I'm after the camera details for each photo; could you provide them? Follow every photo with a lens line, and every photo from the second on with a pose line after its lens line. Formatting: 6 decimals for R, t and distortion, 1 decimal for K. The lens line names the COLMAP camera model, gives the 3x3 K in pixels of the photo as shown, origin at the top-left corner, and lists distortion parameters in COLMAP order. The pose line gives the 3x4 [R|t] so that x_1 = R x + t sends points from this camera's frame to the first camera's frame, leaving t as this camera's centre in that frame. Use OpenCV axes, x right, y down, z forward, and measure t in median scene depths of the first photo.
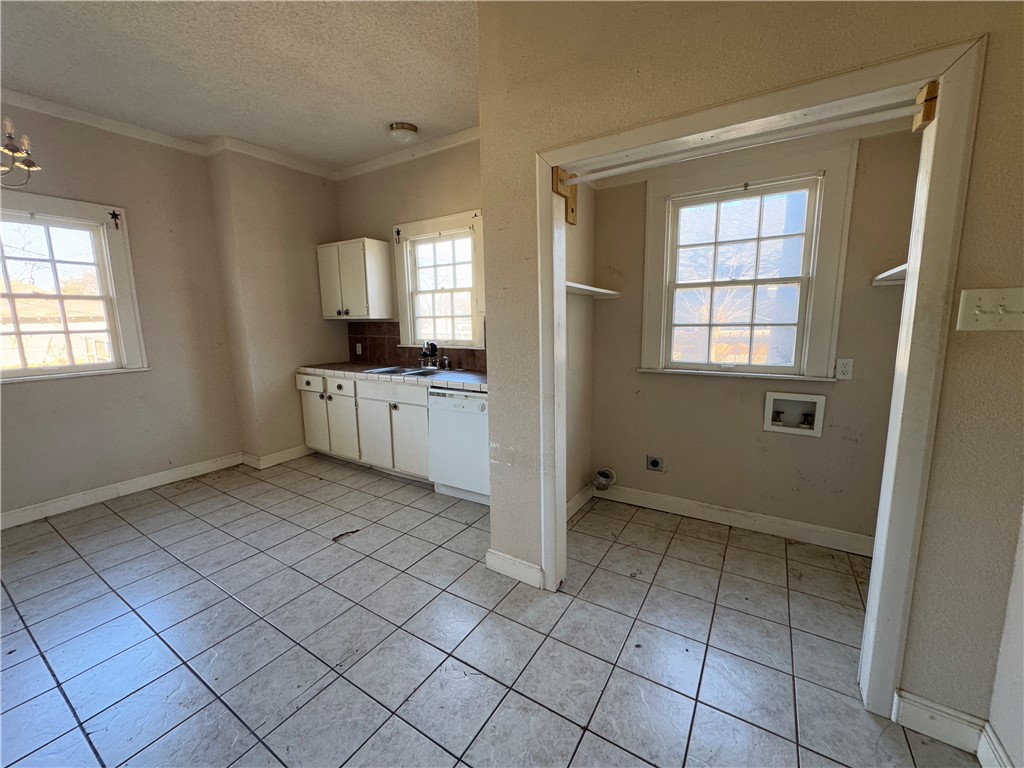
lens RADIAL K [[410.5, 0, 505.9], [0, 410.5, 378.7], [0, 0, 1]] dist [-0.001395, -0.000096]
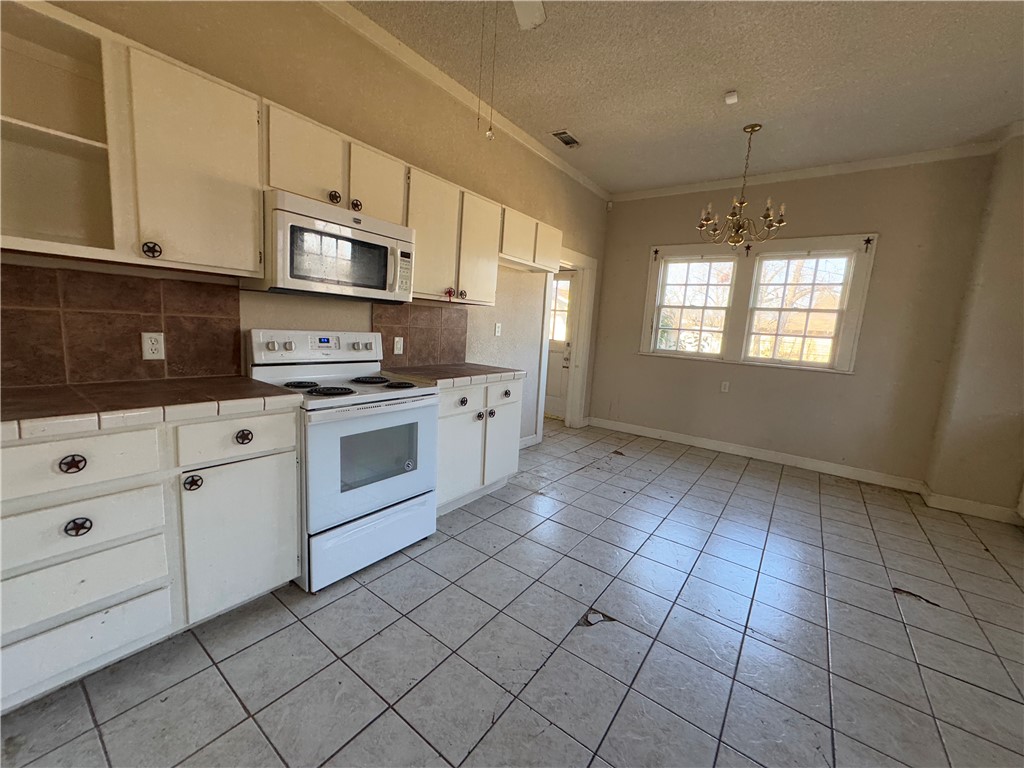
lens RADIAL K [[410.5, 0, 506.7], [0, 410.5, 381.5], [0, 0, 1]] dist [-0.001395, -0.000096]
pose [[-0.060765, 0.173416, -0.982972, 0.329524], [-0.192273, 0.964315, 0.182010, -0.026827], [0.979458, 0.200059, -0.025253, 0.099818]]
